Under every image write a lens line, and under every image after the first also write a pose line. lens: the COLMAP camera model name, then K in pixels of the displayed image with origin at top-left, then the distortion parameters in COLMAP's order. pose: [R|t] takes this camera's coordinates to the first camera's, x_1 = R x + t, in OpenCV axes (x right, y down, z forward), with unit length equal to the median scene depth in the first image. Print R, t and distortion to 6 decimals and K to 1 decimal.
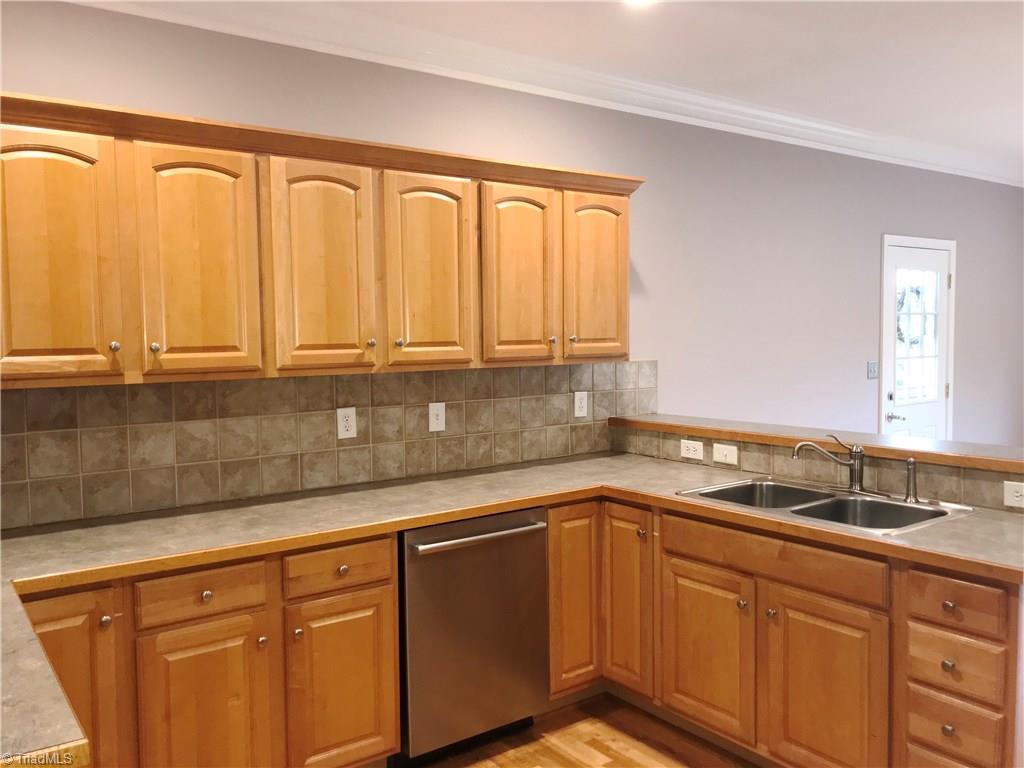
lens RADIAL K [[841.2, 0, 516.3], [0, 841.2, 375.4], [0, 0, 1]] dist [0.018148, -0.011305]
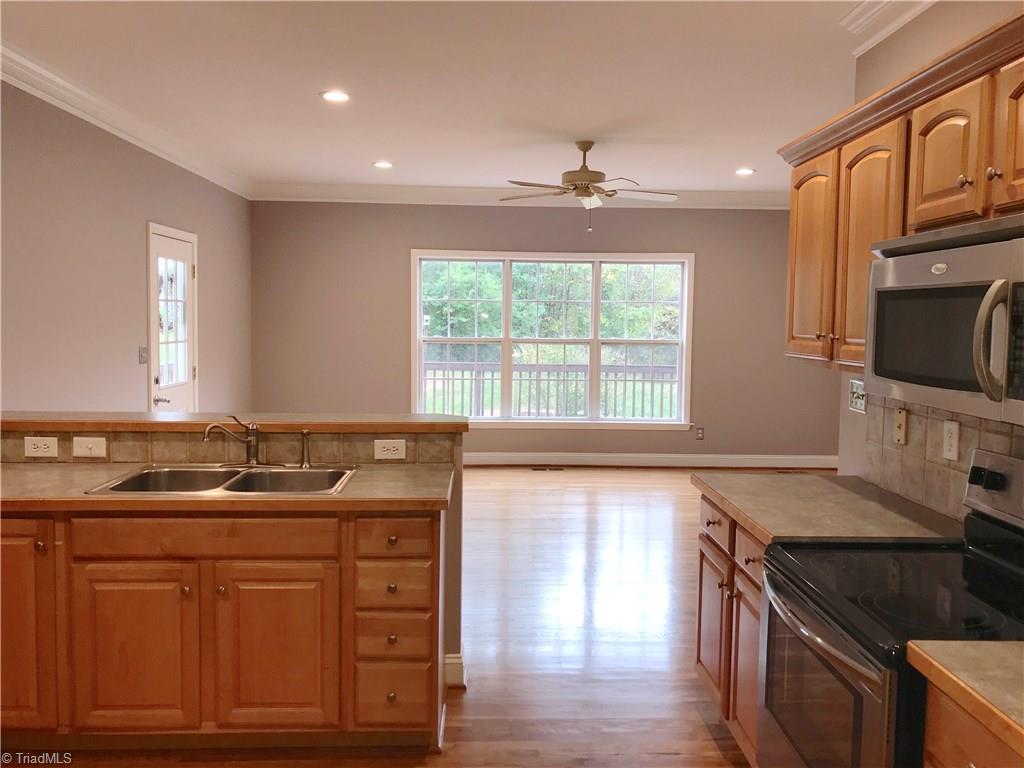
lens RADIAL K [[841.2, 0, 513.7], [0, 841.2, 375.4], [0, 0, 1]] dist [0.018148, -0.011305]
pose [[0.559284, -0.034930, 0.828240, -0.306489], [0.020193, 0.999389, 0.028513, -0.002992], [-0.828730, 0.000778, 0.559648, 0.112212]]
